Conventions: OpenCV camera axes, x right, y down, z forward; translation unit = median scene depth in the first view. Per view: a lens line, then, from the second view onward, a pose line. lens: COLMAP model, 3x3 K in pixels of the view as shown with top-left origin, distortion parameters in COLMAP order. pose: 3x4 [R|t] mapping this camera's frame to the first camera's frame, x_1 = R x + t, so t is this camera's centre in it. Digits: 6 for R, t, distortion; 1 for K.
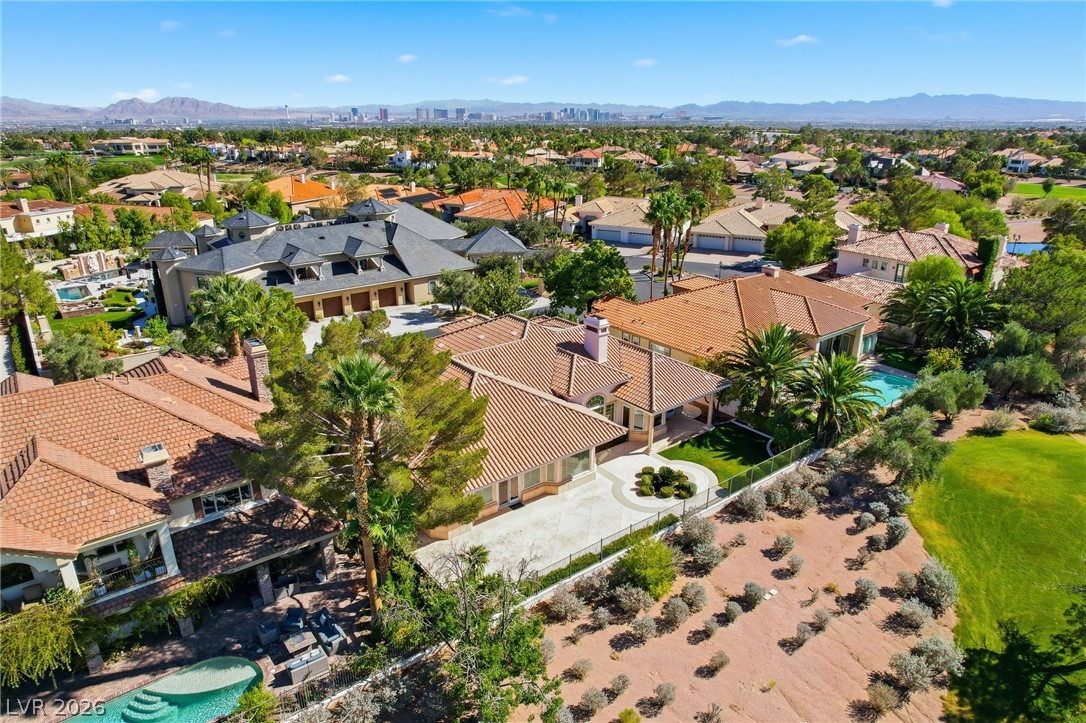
lens RADIAL K [[697.9, 0, 543.0], [0, 697.9, 361.5], [0, 0, 1]] dist [-0.082825, 0.075777]
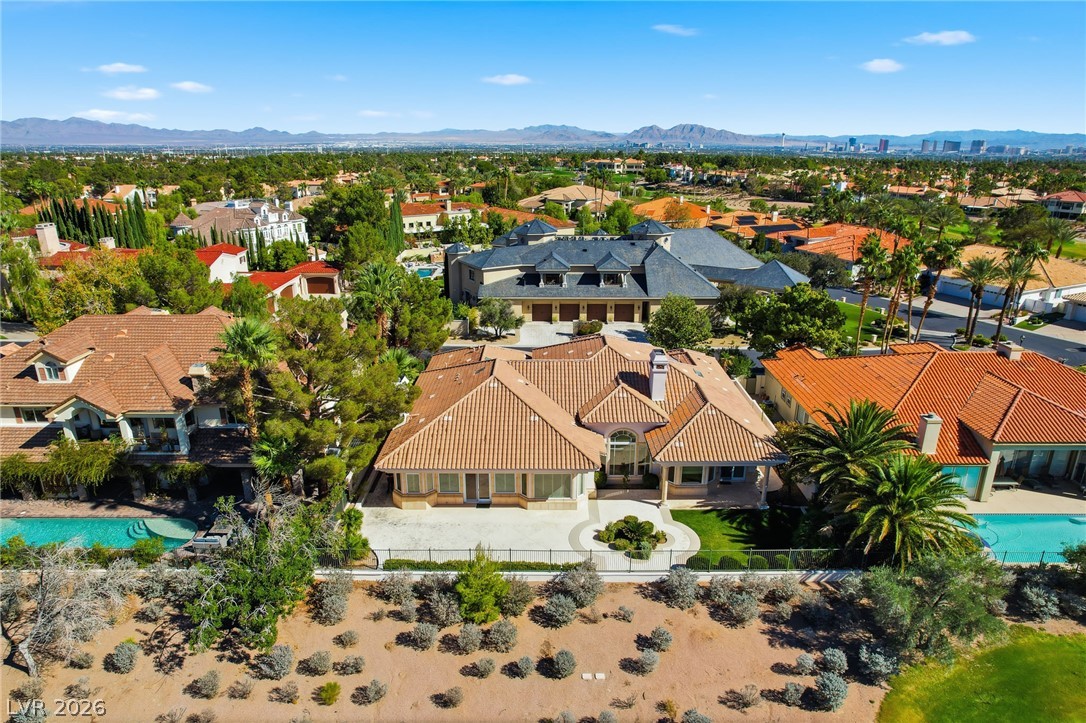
lens RADIAL K [[697.9, 0, 543.0], [0, 697.9, 361.5], [0, 0, 1]] dist [-0.082825, 0.075777]
pose [[0.790613, 0.191414, -0.581629, 0.364126], [-0.212891, 0.976552, 0.031999, -0.034758], [0.574116, 0.098524, 0.812824, 0.107375]]
